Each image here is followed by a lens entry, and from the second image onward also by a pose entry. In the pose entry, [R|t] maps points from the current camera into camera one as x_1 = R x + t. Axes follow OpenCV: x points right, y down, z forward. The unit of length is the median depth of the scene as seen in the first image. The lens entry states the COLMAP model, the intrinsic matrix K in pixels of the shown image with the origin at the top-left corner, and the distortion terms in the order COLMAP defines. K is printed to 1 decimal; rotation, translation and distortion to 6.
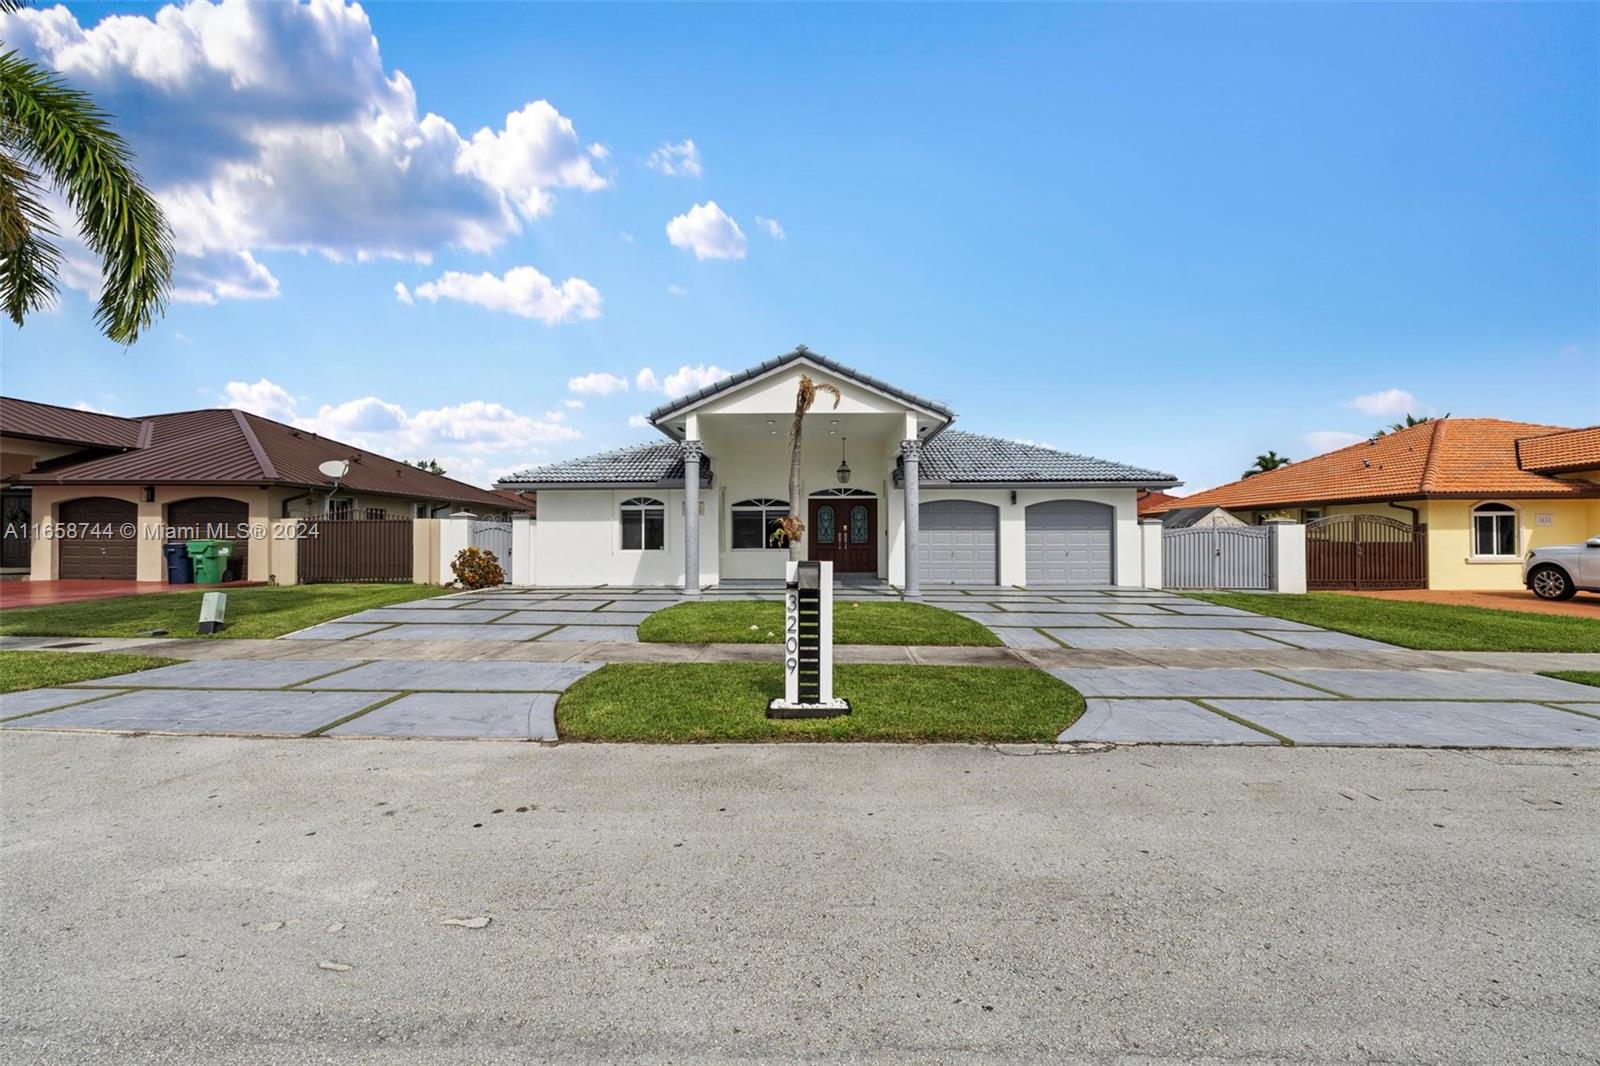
lens RADIAL K [[682.2, 0, 796.0], [0, 682.2, 537.8], [0, 0, 1]] dist [-0.004664, -0.000663]
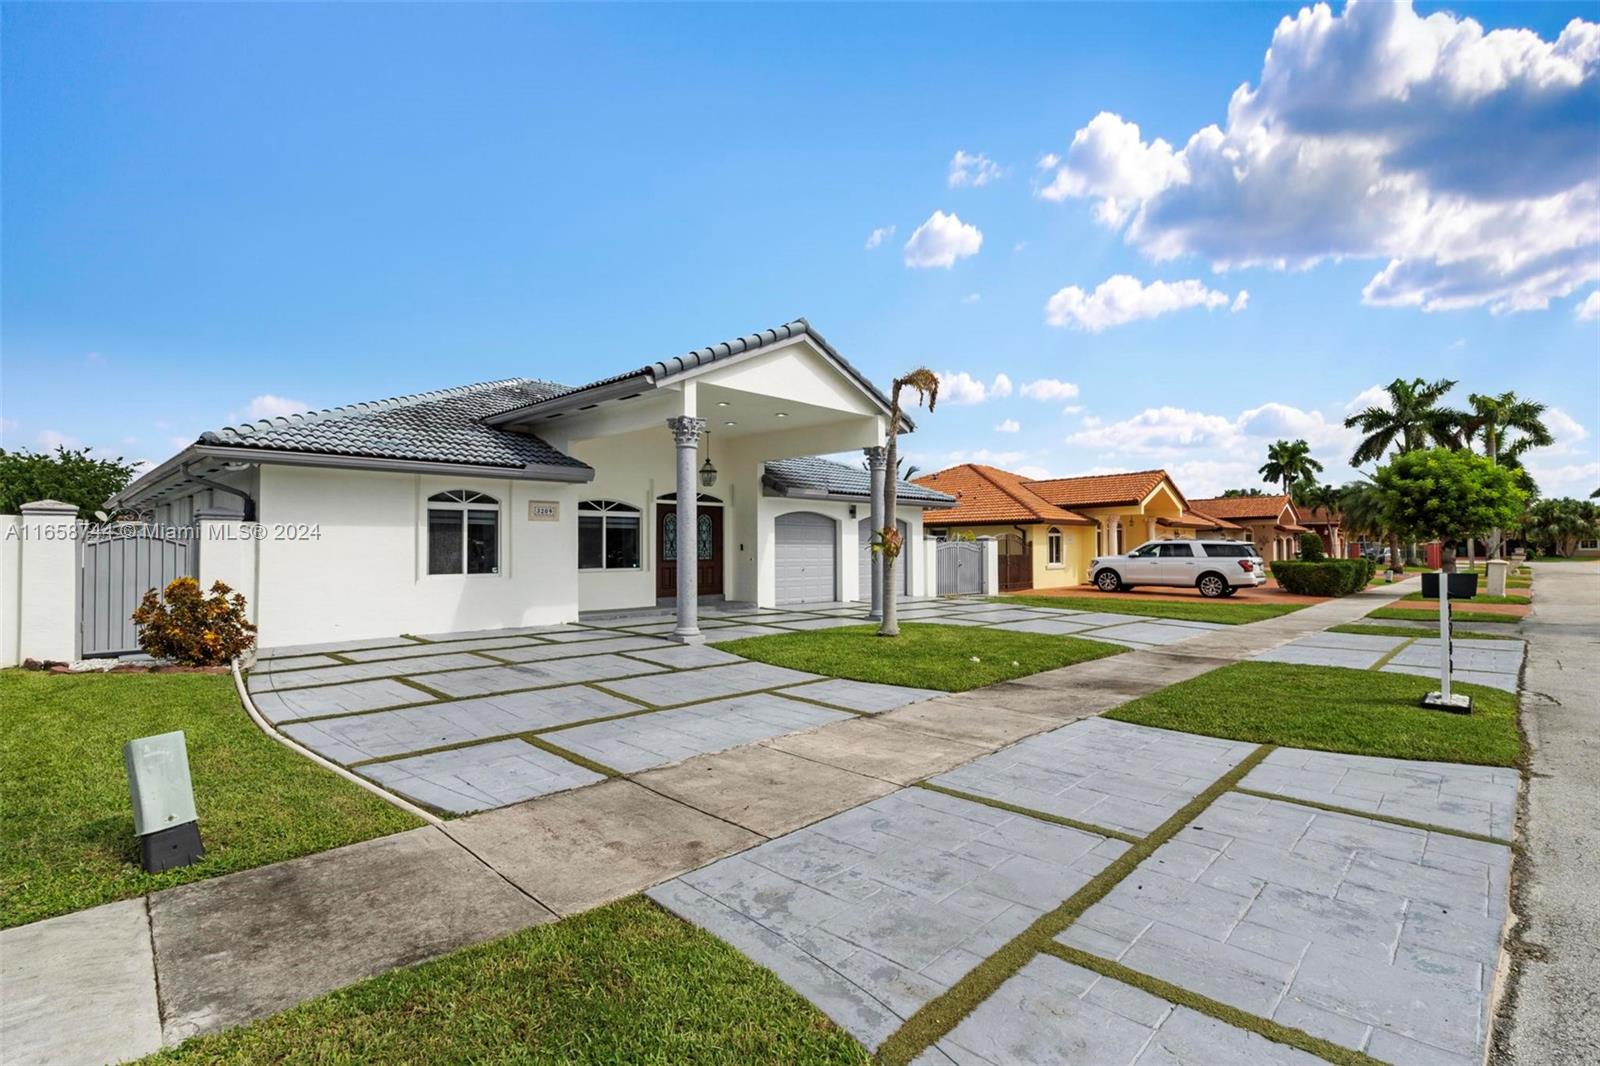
lens RADIAL K [[749.4, 0, 800.0], [0, 749.4, 533.0], [0, 0, 1]] dist [-0.000485, 0.000116]
pose [[0.684548, 0.014199, 0.728829, -0.518465], [0.004164, 0.999718, -0.023388, -0.002663], [-0.728955, 0.019045, 0.684296, 0.312108]]
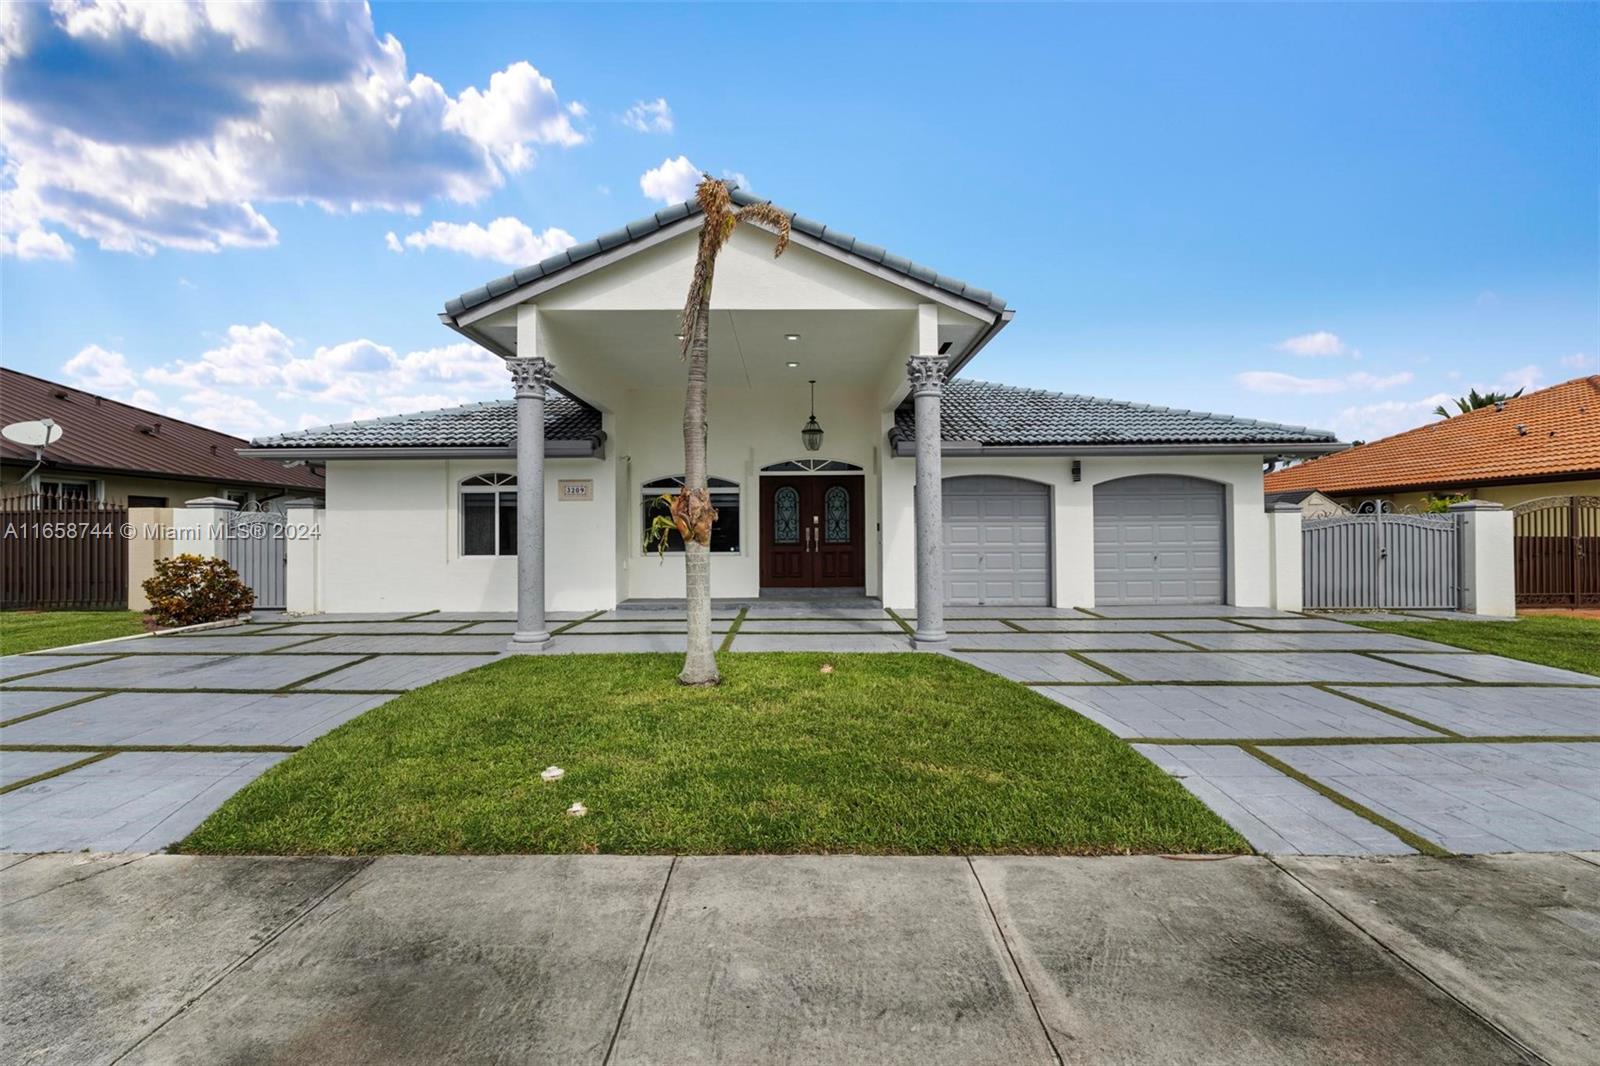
lens RADIAL K [[682.2, 0, 796.0], [0, 682.2, 537.8], [0, 0, 1]] dist [-0.004664, -0.000663]
pose [[0.999644, -0.005215, 0.026157, 0.037652], [0.005103, 0.999977, 0.004356, 0.000109], [-0.026179, -0.004221, 0.999648, 0.361674]]
